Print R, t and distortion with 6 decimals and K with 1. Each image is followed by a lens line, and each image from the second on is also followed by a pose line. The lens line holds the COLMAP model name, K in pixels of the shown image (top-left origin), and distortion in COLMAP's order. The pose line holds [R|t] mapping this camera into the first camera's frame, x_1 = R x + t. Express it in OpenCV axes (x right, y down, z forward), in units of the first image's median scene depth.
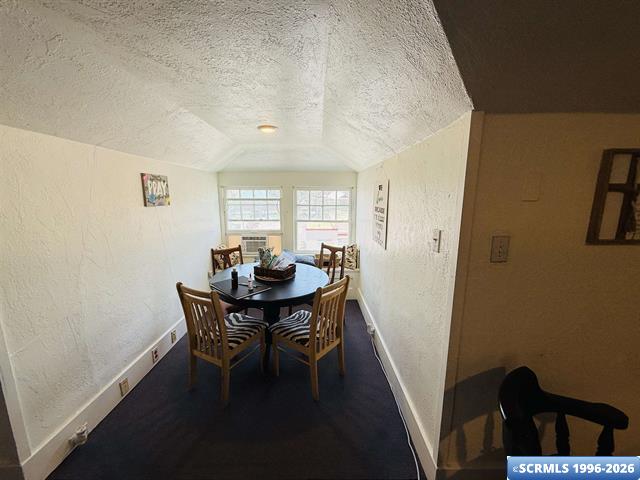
lens RADIAL K [[255.1, 0, 318.1], [0, 255.1, 238.0], [0, 0, 1]] dist [-0.005406, 0.001459]
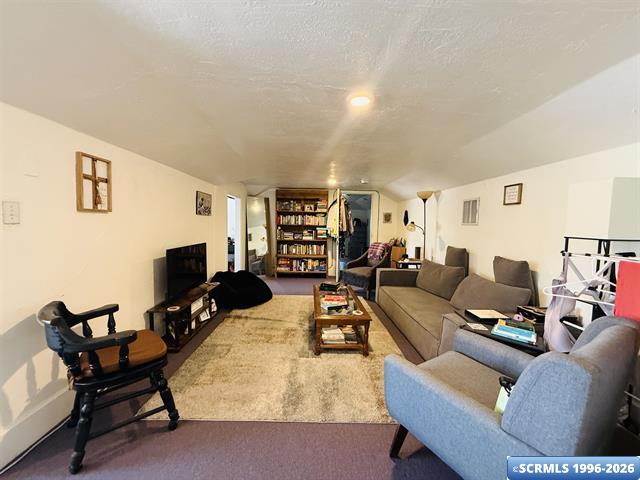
lens RADIAL K [[255.1, 0, 317.2], [0, 255.1, 238.7], [0, 0, 1]] dist [-0.005406, 0.001459]
pose [[-0.023986, -0.069179, 0.997316, -0.524999], [0.133502, 0.988446, 0.071775, 0.272364], [-0.990758, 0.134865, -0.014473, -0.393948]]
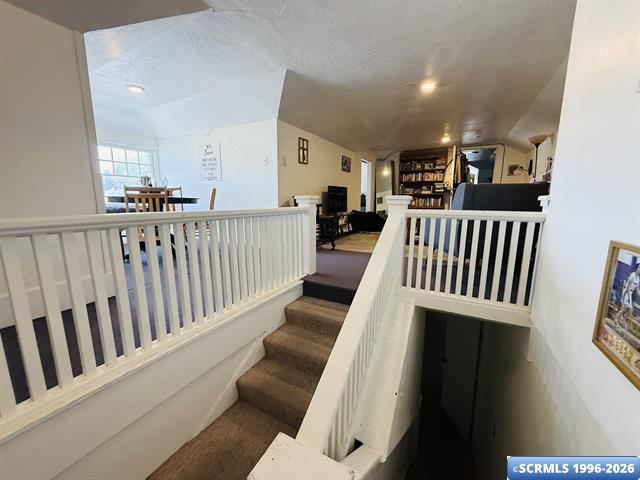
lens RADIAL K [[255.1, 0, 316.1], [0, 255.1, 241.1], [0, 0, 1]] dist [-0.005406, 0.001459]
pose [[0.482645, -0.153306, 0.862294, -2.232737], [0.141709, 0.985257, 0.095849, 0.838823], [-0.864276, 0.075934, 0.497254, -0.997514]]
